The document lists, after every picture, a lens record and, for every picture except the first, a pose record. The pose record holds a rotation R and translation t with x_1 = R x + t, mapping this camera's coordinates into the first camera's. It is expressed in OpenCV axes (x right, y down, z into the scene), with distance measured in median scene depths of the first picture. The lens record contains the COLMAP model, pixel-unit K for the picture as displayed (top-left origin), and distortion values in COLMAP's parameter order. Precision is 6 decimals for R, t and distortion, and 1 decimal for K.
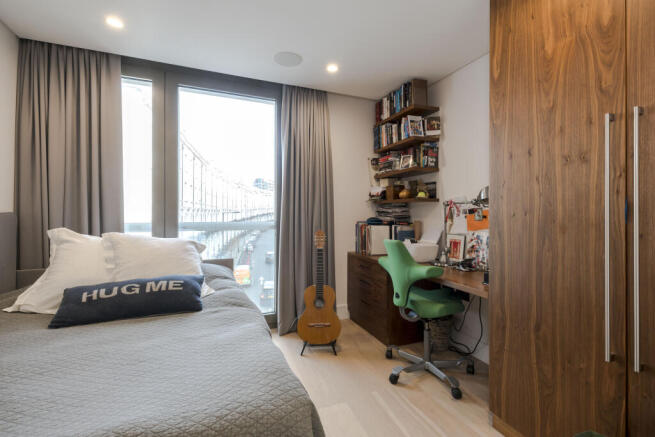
lens RADIAL K [[297.4, 0, 327.5], [0, 297.4, 218.5], [0, 0, 1]] dist [0.000536, -0.000481]
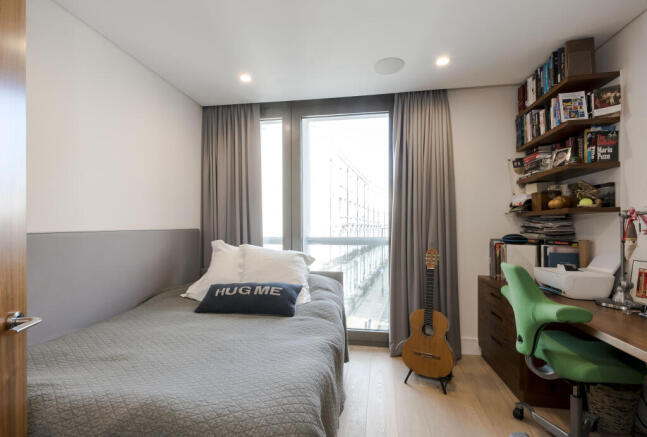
lens RADIAL K [[292.2, 0, 323.0], [0, 292.2, 234.3], [0, 0, 1]] dist [0.017924, -0.013755]
pose [[0.846515, 0.009428, -0.532282, 0.165219], [-0.008048, 0.999956, 0.004913, -0.003453], [0.532305, 0.000125, 0.846553, 0.086352]]
